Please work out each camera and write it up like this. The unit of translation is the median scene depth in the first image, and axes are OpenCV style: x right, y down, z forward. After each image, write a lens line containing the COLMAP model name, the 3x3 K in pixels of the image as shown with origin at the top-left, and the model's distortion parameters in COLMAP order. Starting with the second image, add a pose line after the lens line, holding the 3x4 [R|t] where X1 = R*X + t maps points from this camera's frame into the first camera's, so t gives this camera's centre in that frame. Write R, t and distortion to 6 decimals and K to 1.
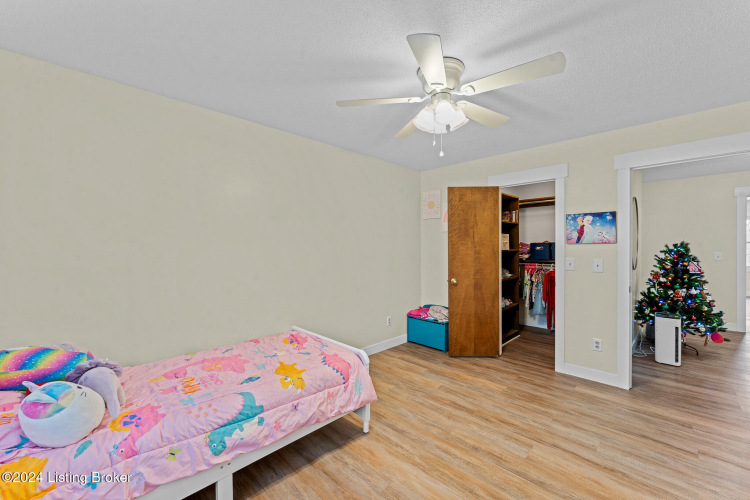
lens RADIAL K [[299.8, 0, 375.0], [0, 299.8, 250.0], [0, 0, 1]] dist [-0.000900, -0.000136]
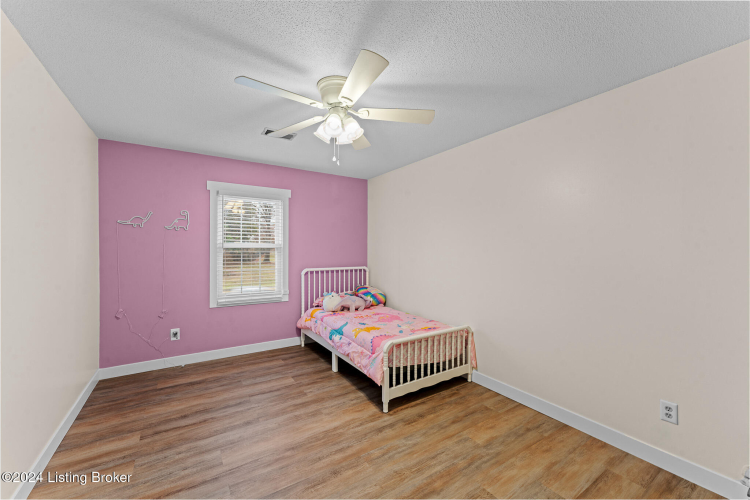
lens RADIAL K [[299.8, 0, 375.0], [0, 299.8, 250.0], [0, 0, 1]] dist [-0.000900, -0.000136]
pose [[-0.197715, 0.007173, -0.980233, 1.221477], [-0.019272, 0.999752, 0.011202, -0.029110], [0.980070, 0.021105, -0.197527, 1.304663]]
